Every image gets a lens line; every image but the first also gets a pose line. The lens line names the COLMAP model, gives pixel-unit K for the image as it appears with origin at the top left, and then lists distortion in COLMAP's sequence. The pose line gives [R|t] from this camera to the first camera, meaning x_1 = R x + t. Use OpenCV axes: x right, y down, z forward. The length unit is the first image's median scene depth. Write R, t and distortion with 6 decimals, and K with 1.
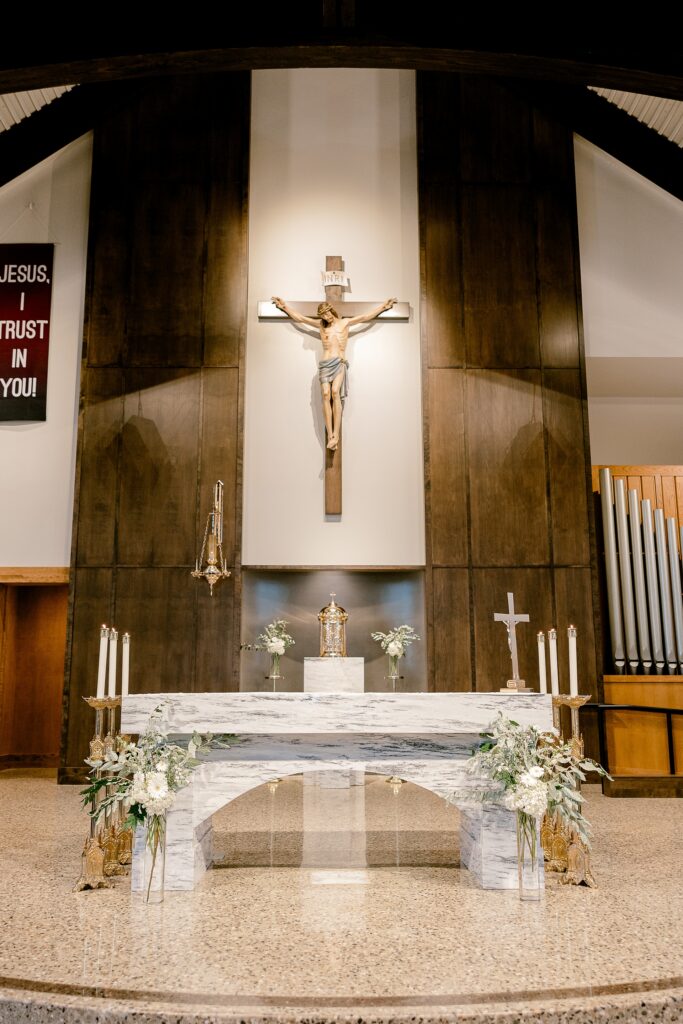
lens RADIAL K [[853.6, 0, 328.7], [0, 853.6, 542.1], [0, 0, 1]] dist [0.037432, -0.002326]
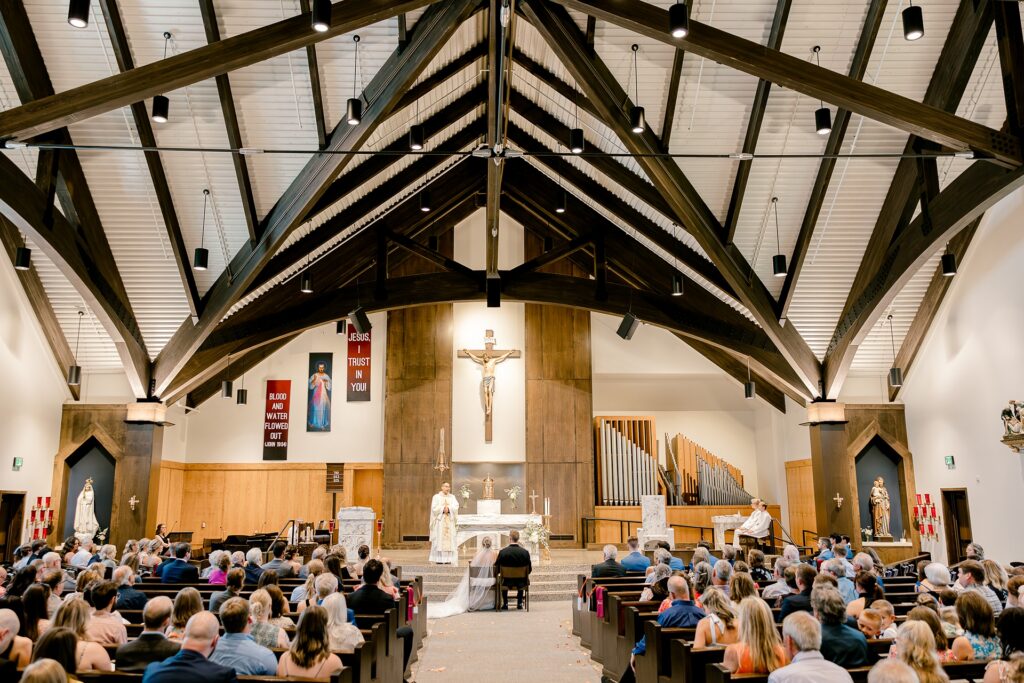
lens RADIAL K [[853.6, 0, 502.4], [0, 853.6, 338.2], [0, 0, 1]] dist [0.037432, -0.002326]
pose [[0.999628, 0.004143, 0.026975, -0.022940], [-0.003494, 0.999705, -0.024041, -0.273603], [-0.027066, 0.023938, 0.999347, -1.495062]]
